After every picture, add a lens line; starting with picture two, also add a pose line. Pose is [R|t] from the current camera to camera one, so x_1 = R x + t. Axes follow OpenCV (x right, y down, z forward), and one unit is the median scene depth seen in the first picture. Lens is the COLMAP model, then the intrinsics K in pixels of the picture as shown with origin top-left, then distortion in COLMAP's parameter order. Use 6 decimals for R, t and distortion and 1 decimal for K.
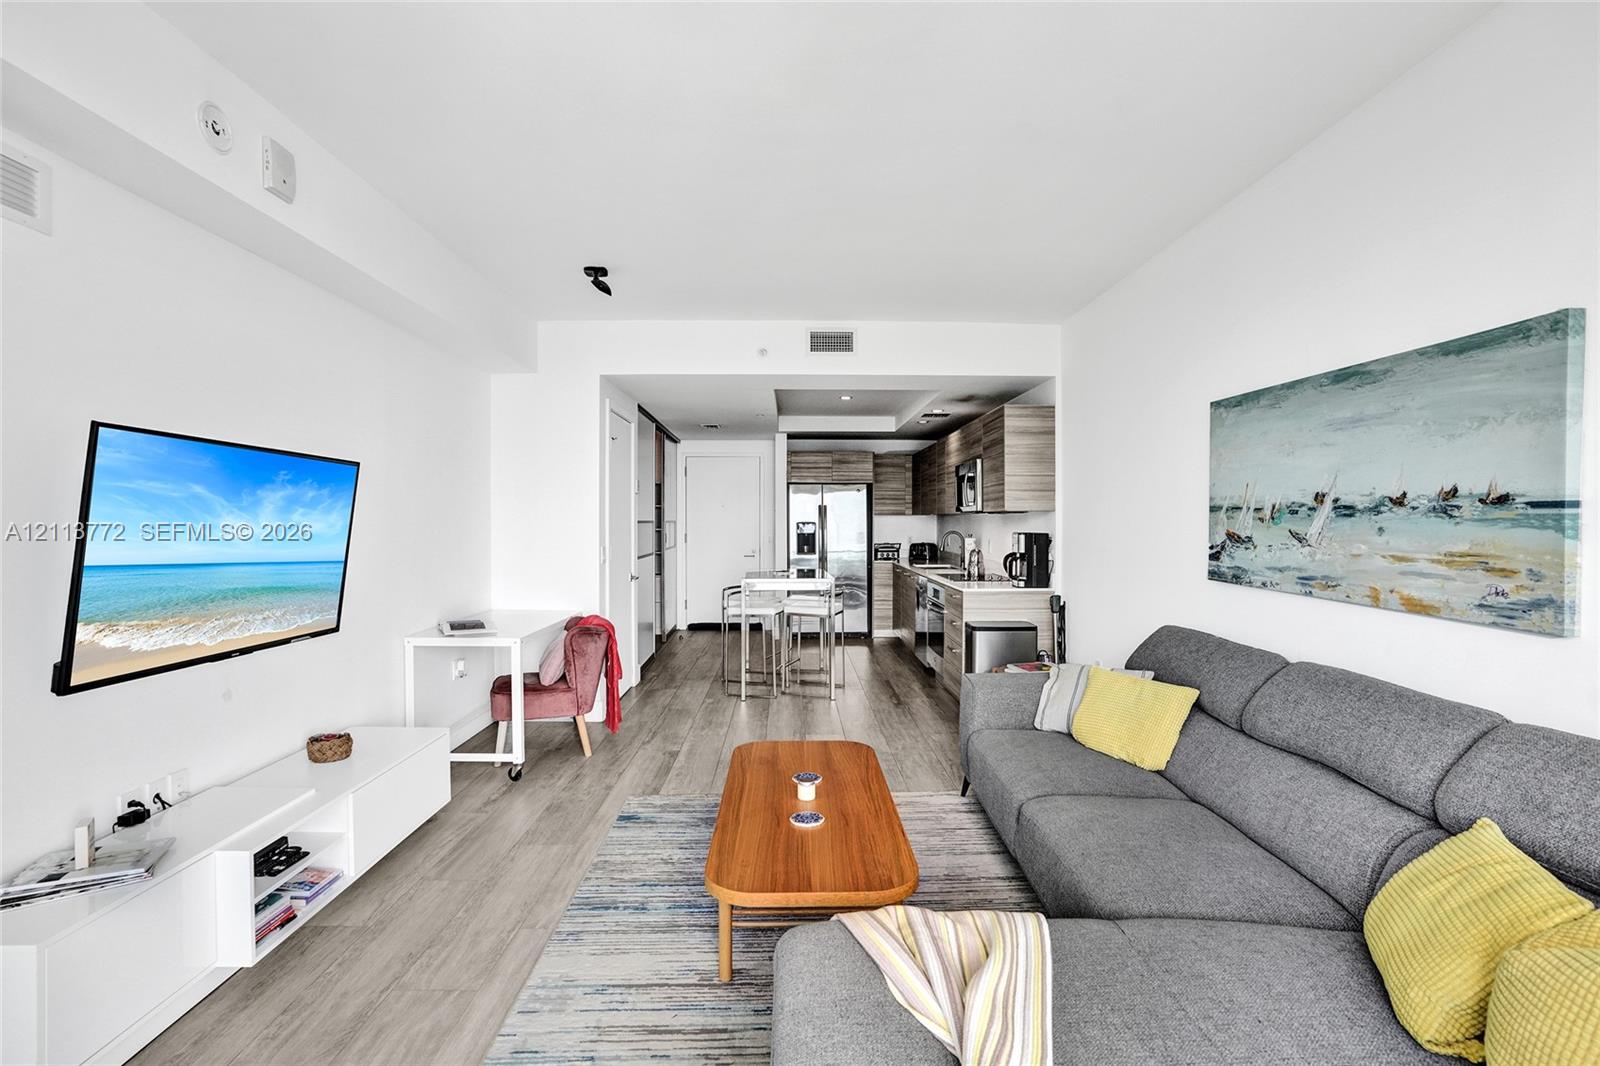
lens RADIAL K [[747.3, 0, 798.9], [0, 747.3, 530.0], [0, 0, 1]] dist [-0.002273, 0.000711]
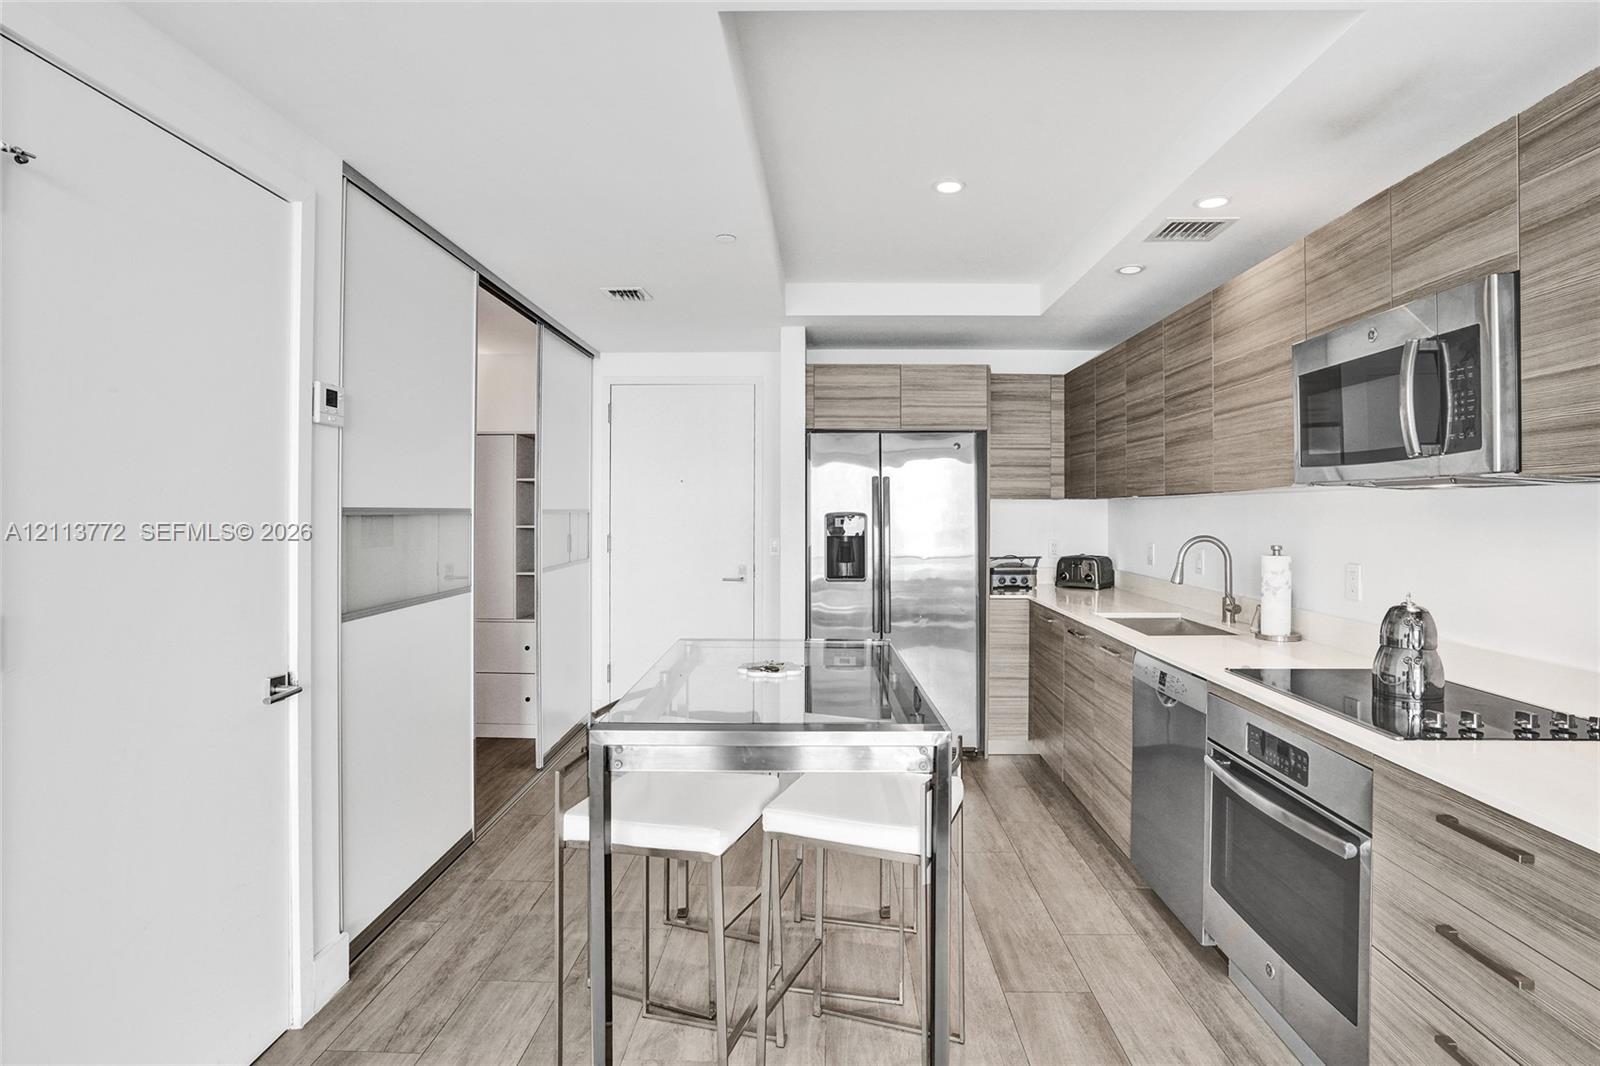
lens RADIAL K [[826.0, 0, 803.6], [0, 826.0, 530.8], [0, 0, 1]] dist [0.000609, 0.000015]
pose [[0.998208, 0.001095, -0.059837, 0.014005], [-0.001092, 0.999999, 0.000092, 0.000871], [0.059837, -0.000027, 0.998208, 0.462936]]
